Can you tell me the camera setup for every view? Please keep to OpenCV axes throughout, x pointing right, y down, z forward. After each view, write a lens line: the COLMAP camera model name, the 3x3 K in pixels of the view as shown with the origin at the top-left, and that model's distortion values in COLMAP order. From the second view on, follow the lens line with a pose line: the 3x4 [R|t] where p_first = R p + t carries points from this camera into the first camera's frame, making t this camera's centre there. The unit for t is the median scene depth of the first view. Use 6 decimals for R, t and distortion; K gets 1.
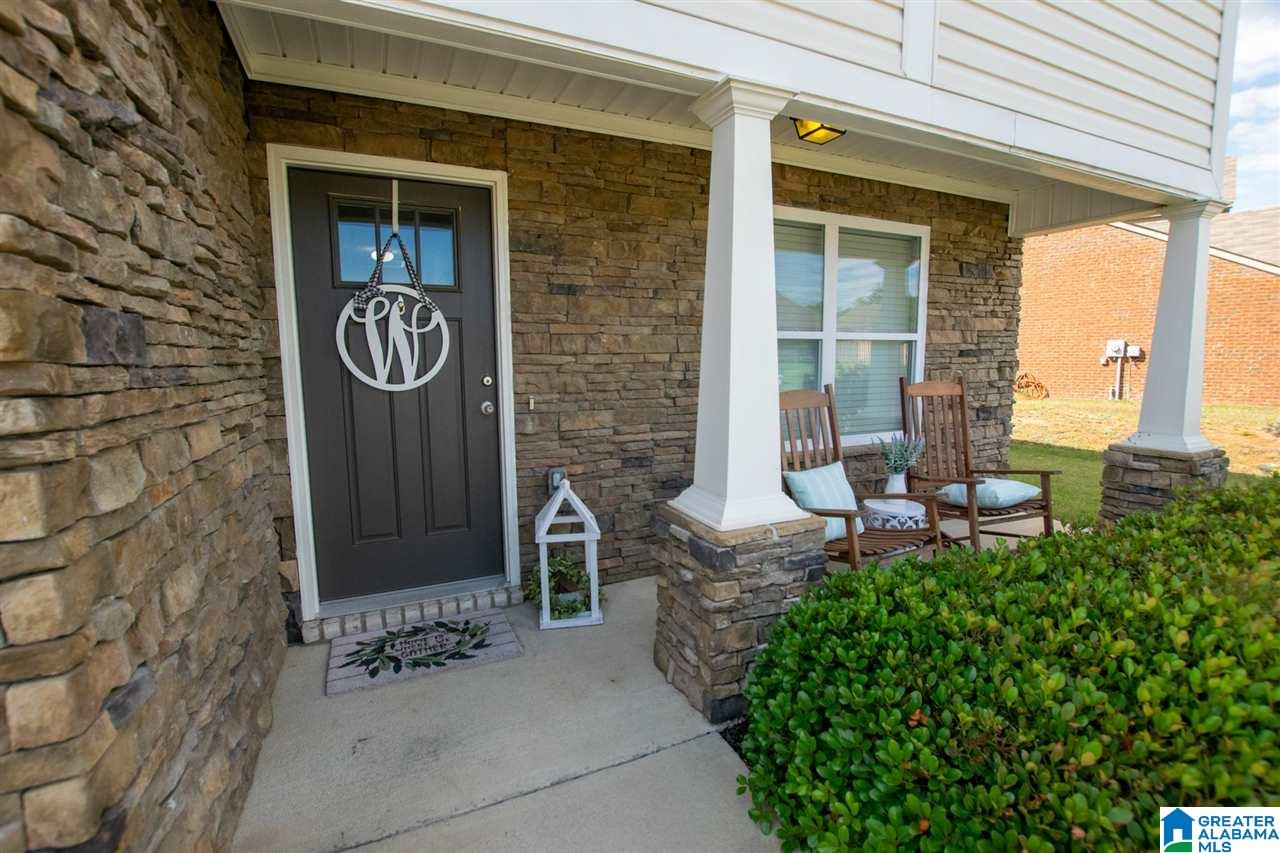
lens RADIAL K [[565.7, 0, 635.6], [0, 565.7, 425.1], [0, 0, 1]] dist [-0.035727, 0.005487]
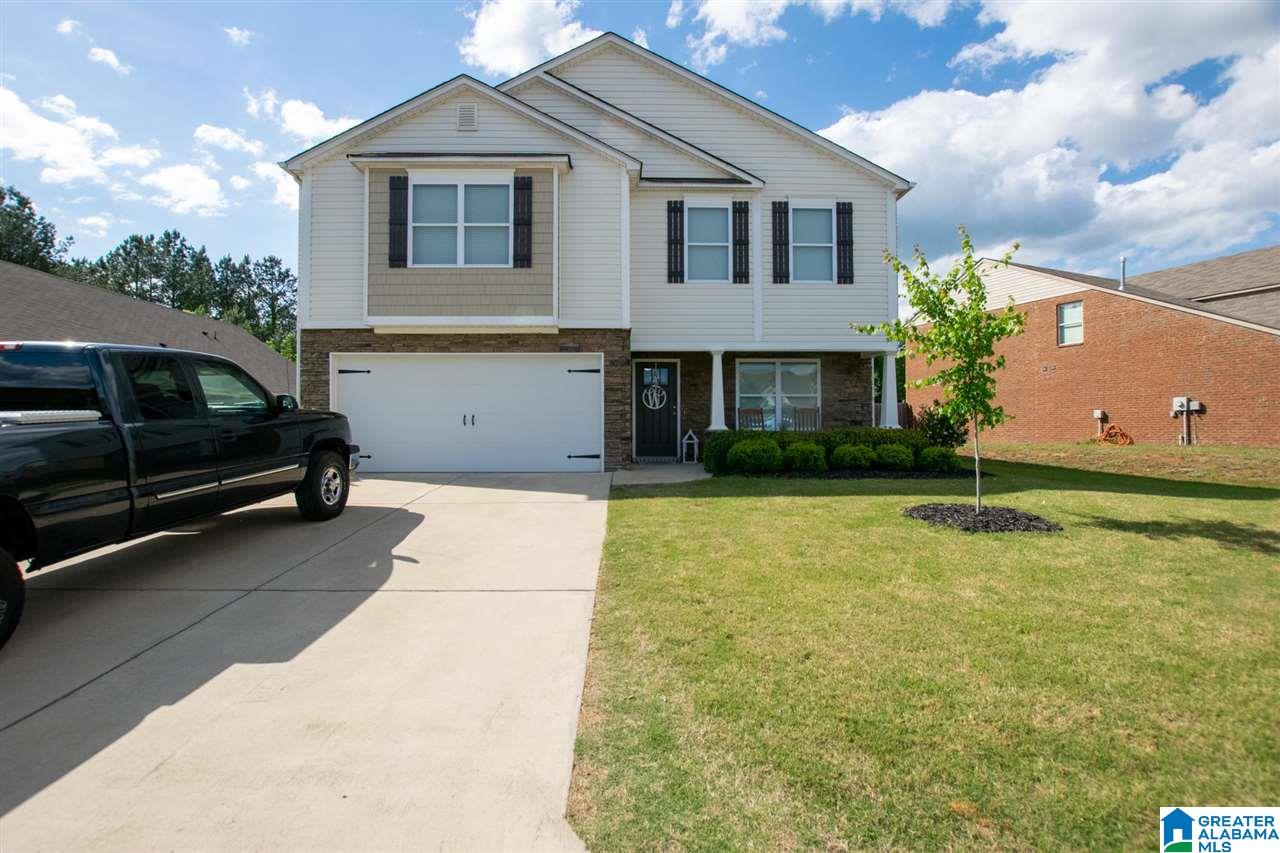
lens RADIAL K [[565.7, 0, 635.6], [0, 565.7, 425.1], [0, 0, 1]] dist [-0.035727, 0.005487]
pose [[0.923012, 0.002947, -0.384761, 1.020279], [-0.049890, 0.992446, -0.112079, 0.505757], [0.381524, 0.122646, 0.916186, -2.760179]]
